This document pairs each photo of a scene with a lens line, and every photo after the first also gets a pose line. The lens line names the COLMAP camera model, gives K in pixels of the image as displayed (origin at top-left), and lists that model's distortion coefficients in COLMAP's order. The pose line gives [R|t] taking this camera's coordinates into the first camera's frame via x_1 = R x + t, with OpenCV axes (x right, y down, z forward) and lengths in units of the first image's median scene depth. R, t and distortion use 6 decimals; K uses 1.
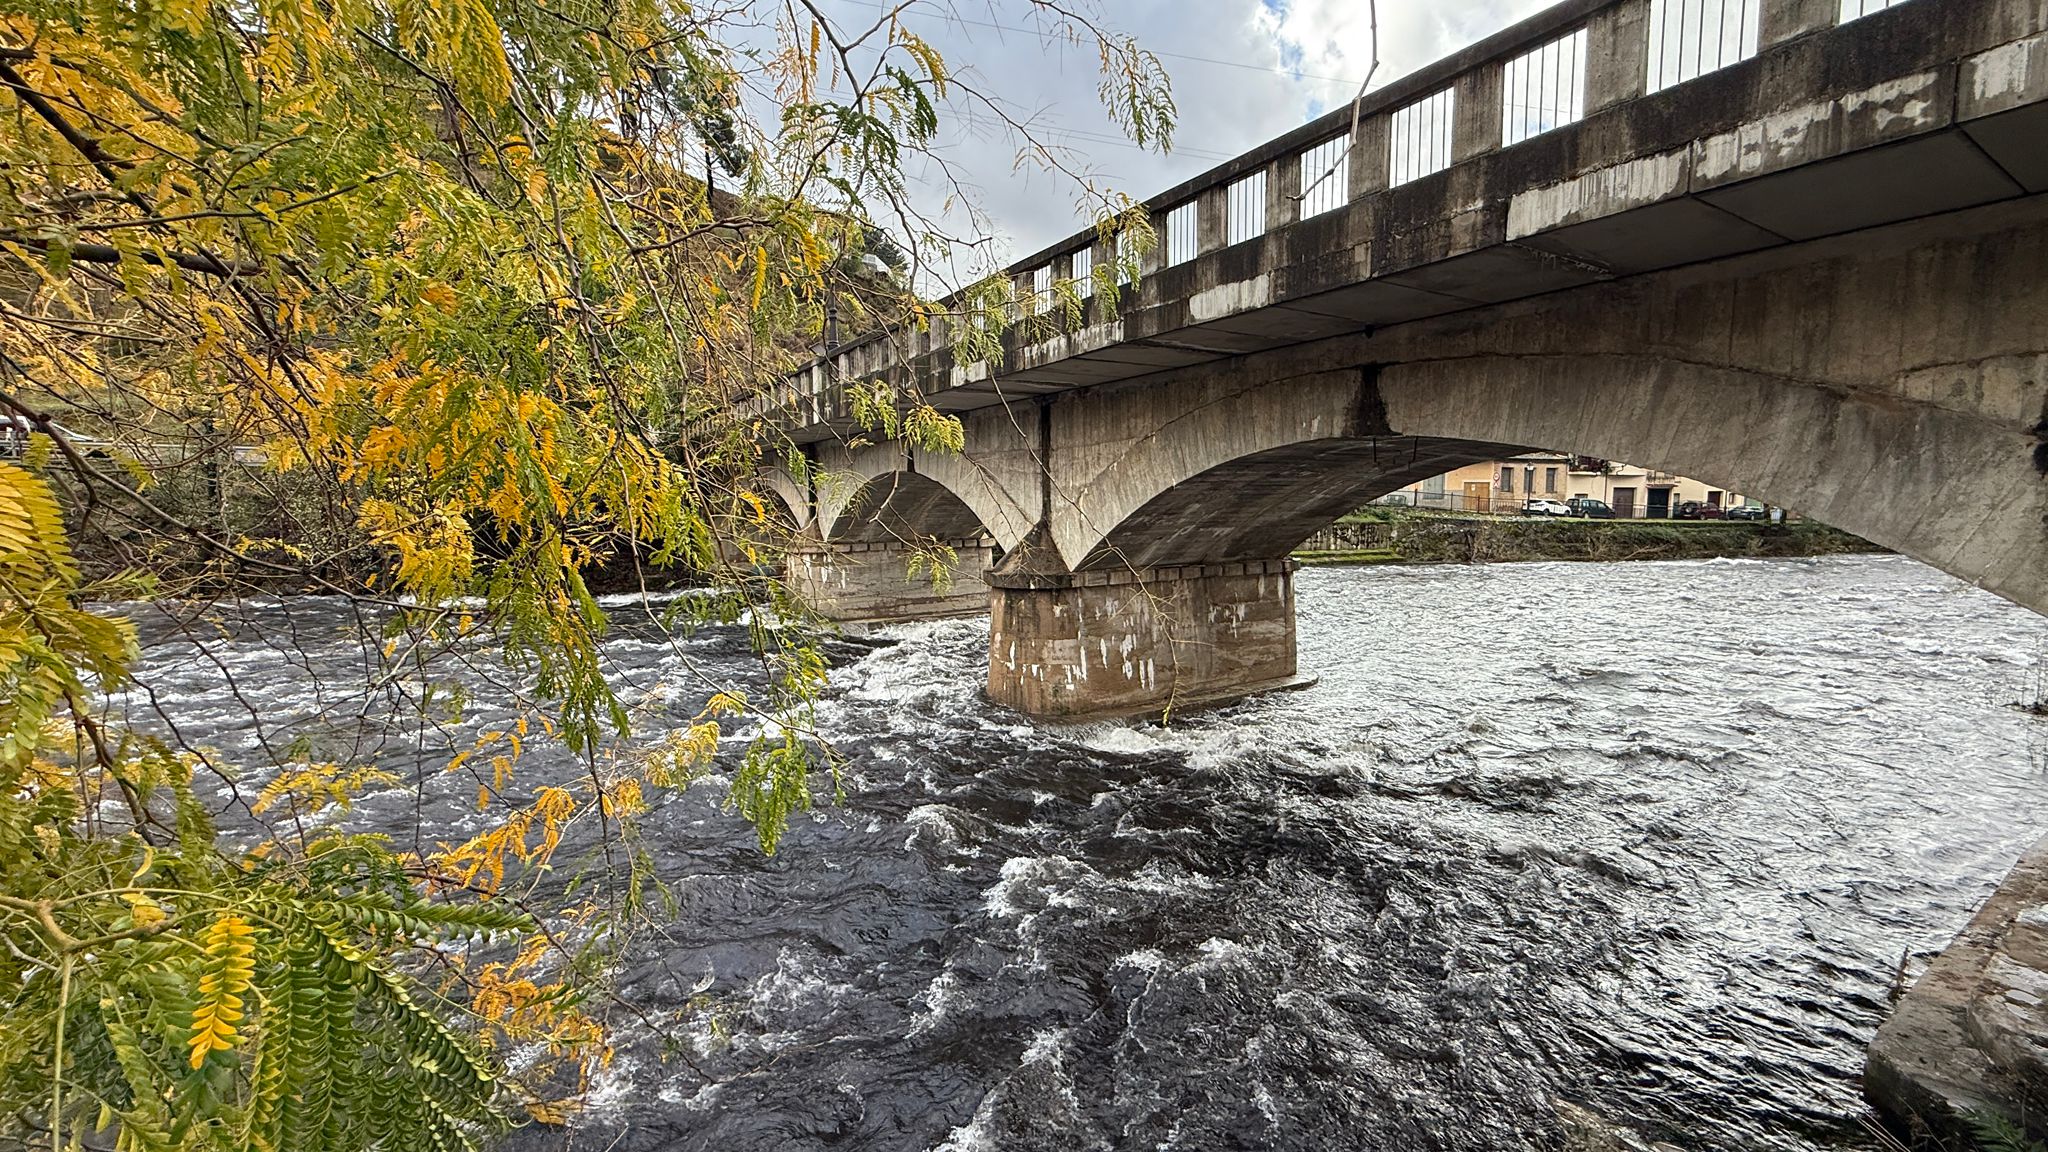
lens RADIAL K [[810.9, 0, 1015.4], [0, 810.9, 545.6], [0, 0, 1]] dist [-0.003526, 0.000259]
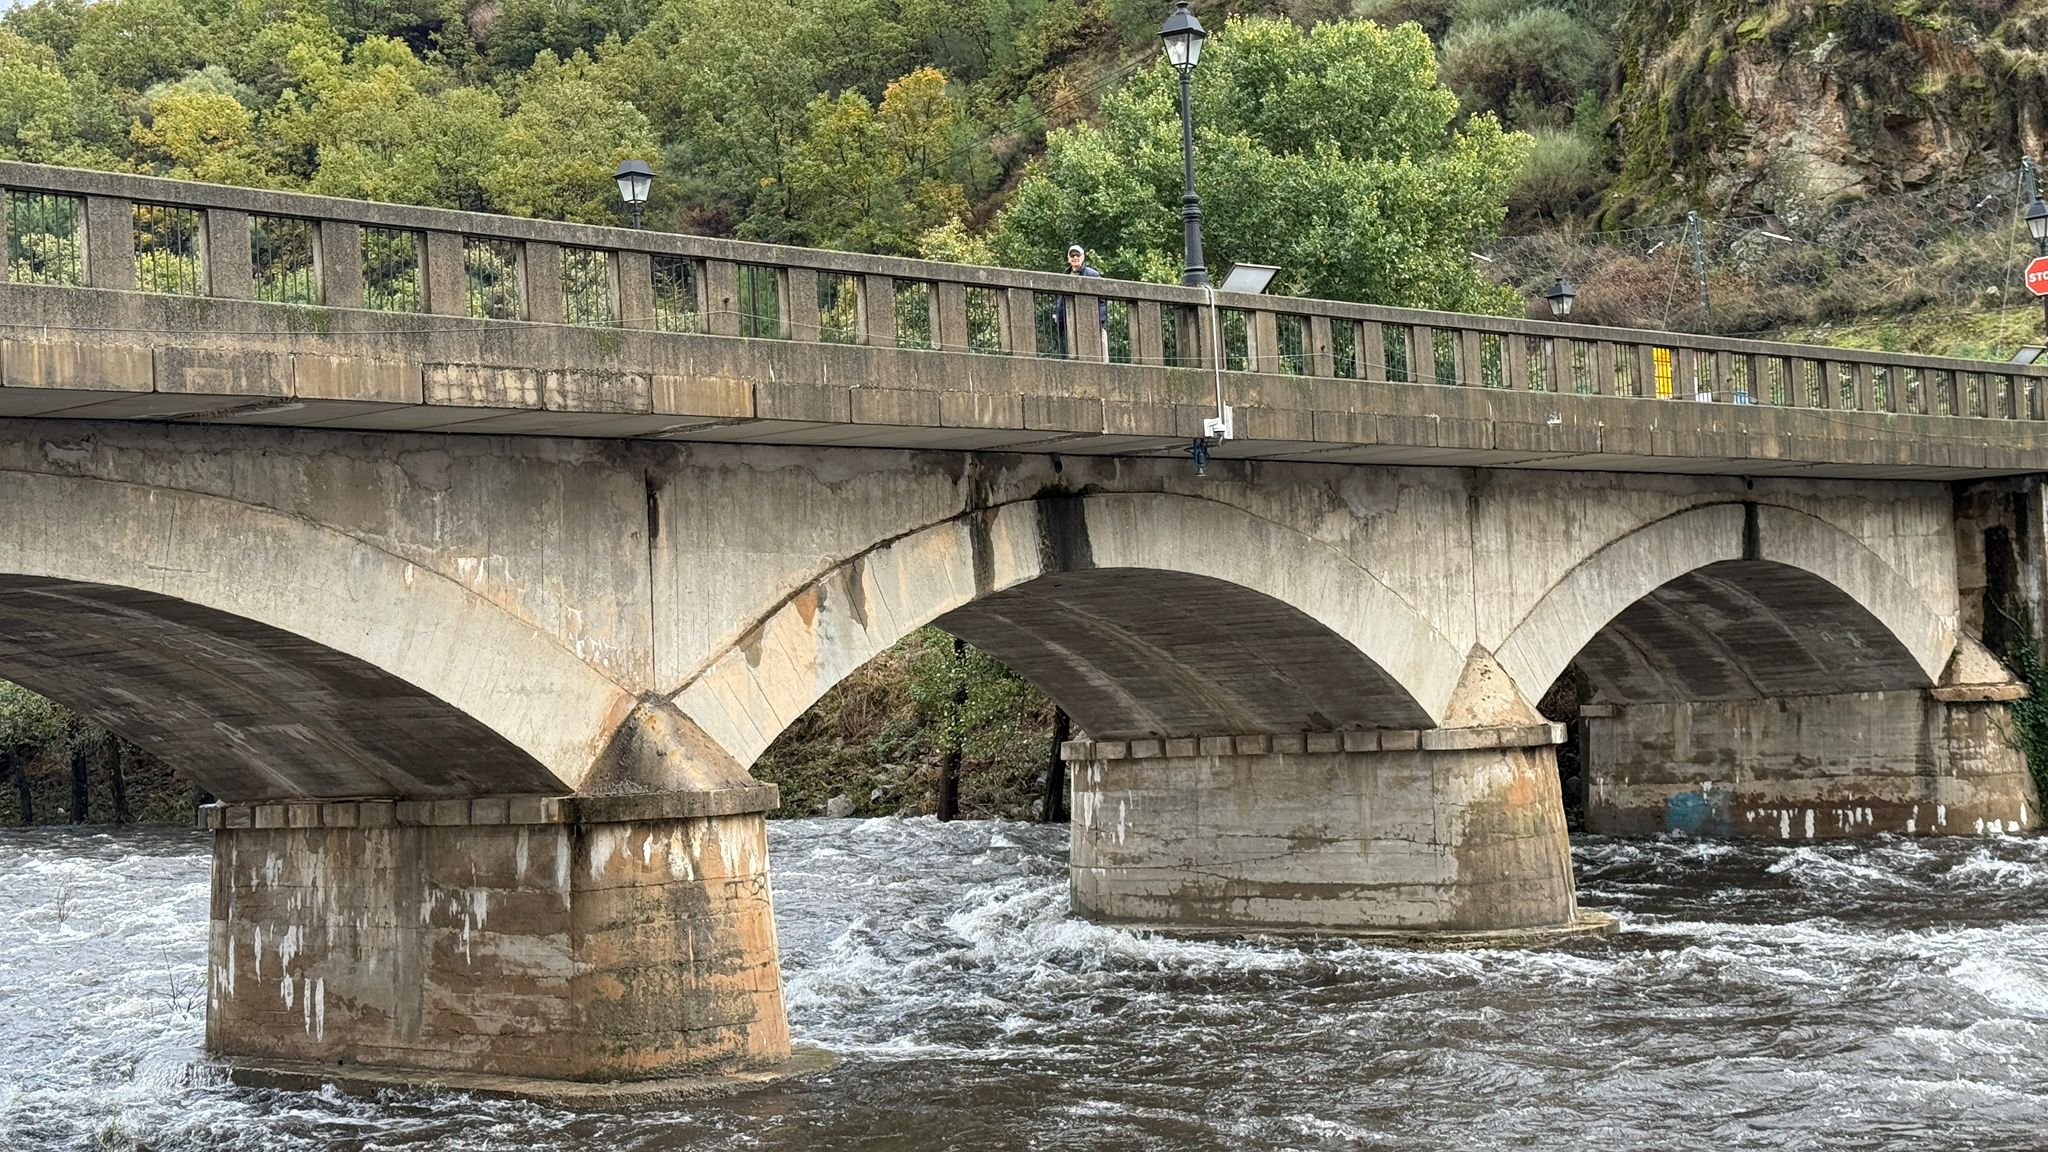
lens RADIAL K [[2793.0, 0, 1018.2], [0, 2793.0, 609.5], [0, 0, 1]] dist [0.160721, 0.000000]
pose [[0.273335, -0.035130, -0.961277, 2.058569], [0.000122, 0.999334, -0.036487, -0.029219], [0.961919, 0.009856, 0.273157, 0.951447]]
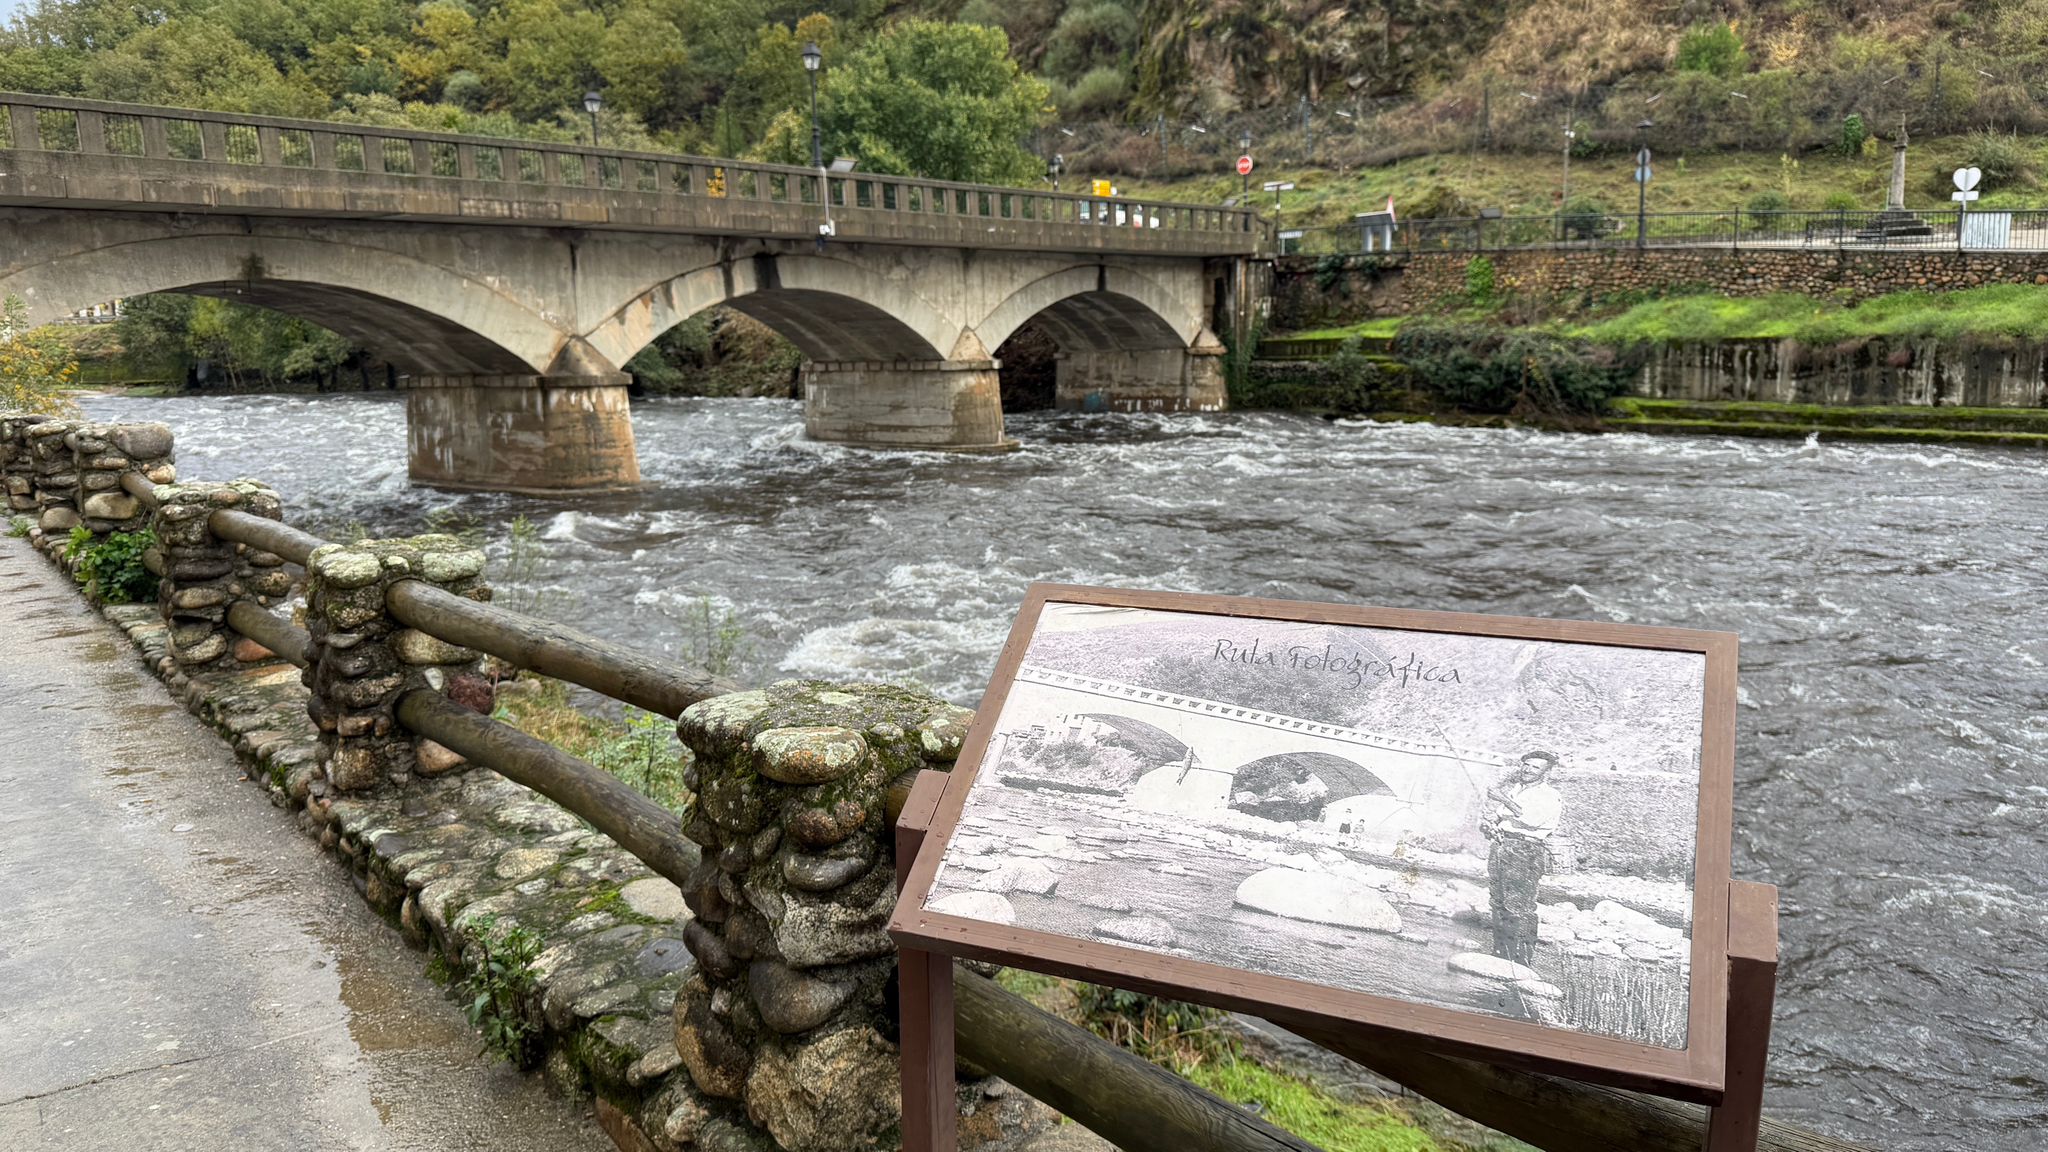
lens RADIAL K [[1444.5, 0, 1004.7], [0, 1444.5, 582.8], [0, 0, 1]] dist [0.062374, -0.037660]
pose [[0.327534, 0.156702, -0.931754, 2.662504], [-0.025665, 0.987263, 0.157015, -0.033383], [0.944491, -0.027514, 0.327384, 1.087584]]
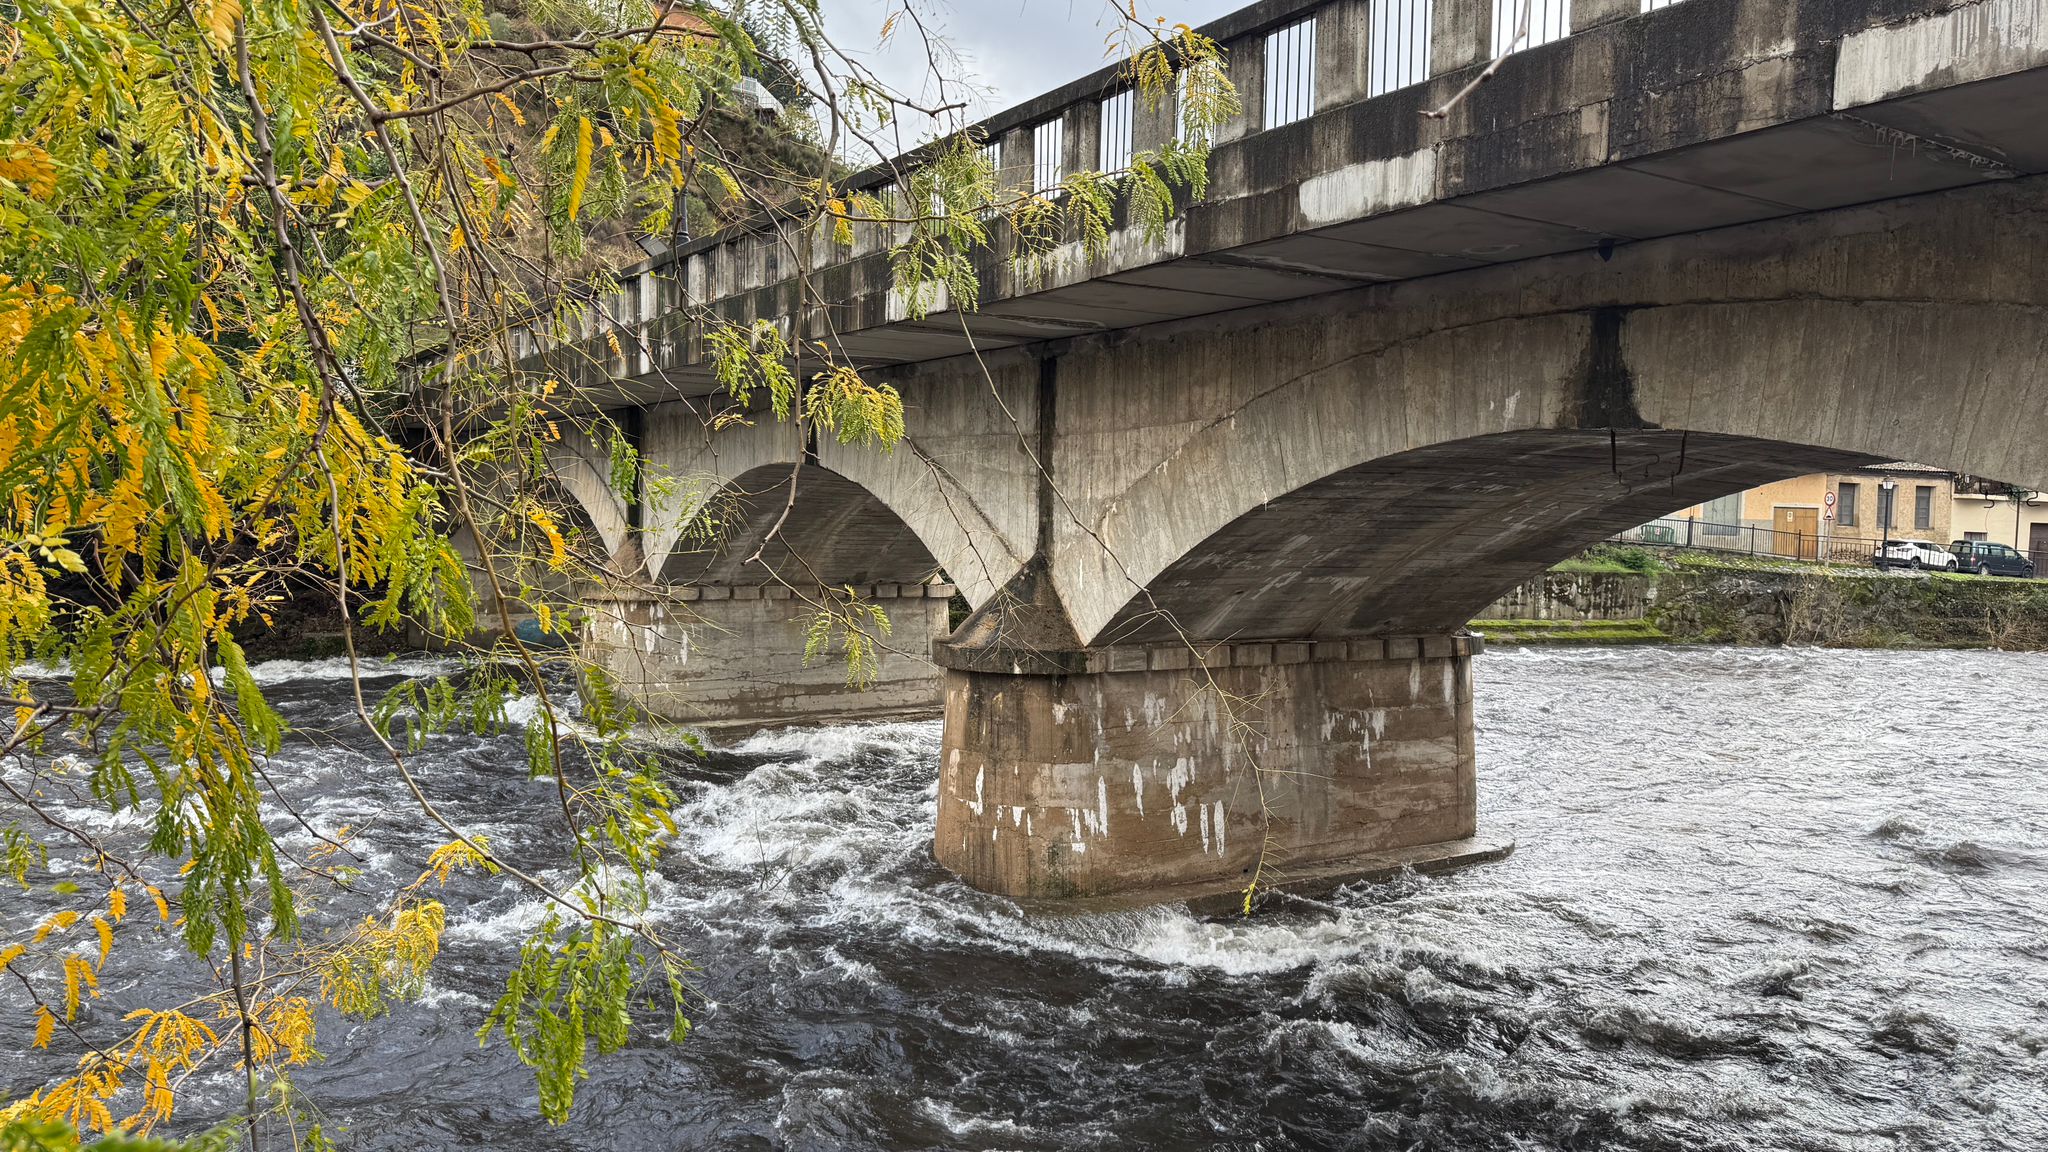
lens RADIAL K [[1427.2, 0, 1032.7], [0, 1427.2, 575.3], [0, 0, 1]] dist [0.050946, -0.072894]
pose [[0.999182, 0.027610, 0.029537, 0.000322], [-0.027189, 0.999524, -0.014573, -0.002163], [-0.029926, 0.013758, 0.999457, -0.011156]]
